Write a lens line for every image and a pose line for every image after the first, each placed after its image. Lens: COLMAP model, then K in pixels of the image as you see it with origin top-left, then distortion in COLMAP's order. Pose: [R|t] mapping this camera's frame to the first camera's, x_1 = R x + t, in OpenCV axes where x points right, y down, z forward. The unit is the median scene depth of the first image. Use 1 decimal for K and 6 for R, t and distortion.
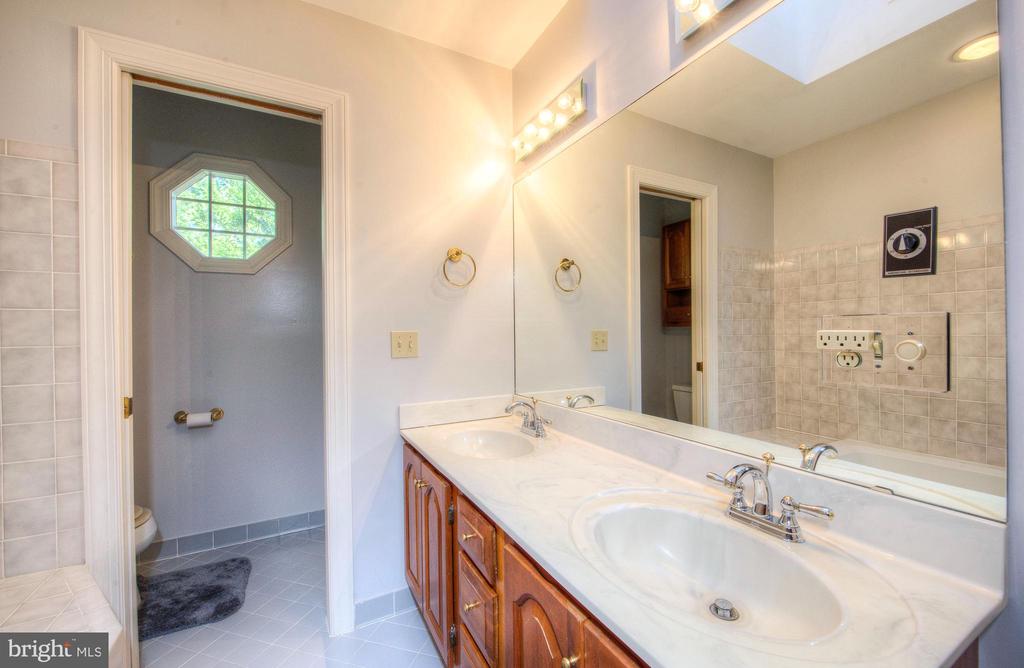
lens RADIAL K [[414.6, 0, 513.7], [0, 414.6, 331.2], [0, 0, 1]] dist [-0.009044, 0.000021]
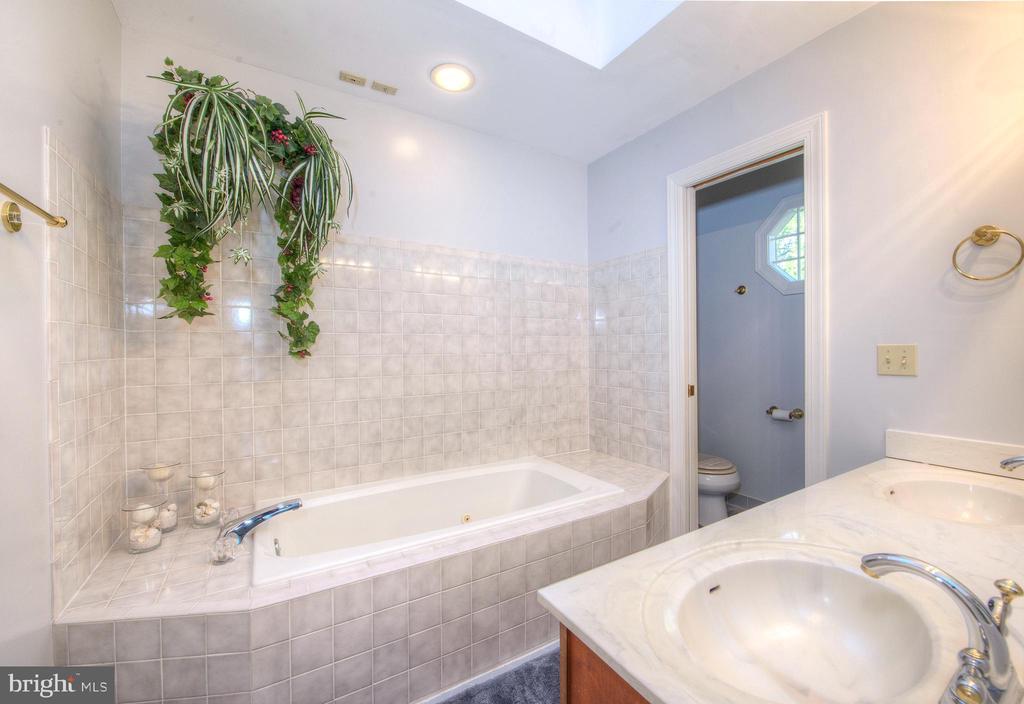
lens RADIAL K [[422.6, 0, 511.4], [0, 422.6, 350.5], [0, 0, 1]] dist [0.000336, 0.000019]
pose [[0.037115, 0.015100, -0.999197, 0.581104], [0.010162, 0.999828, 0.015487, -0.009341], [0.999259, -0.010728, 0.036955, 0.174268]]
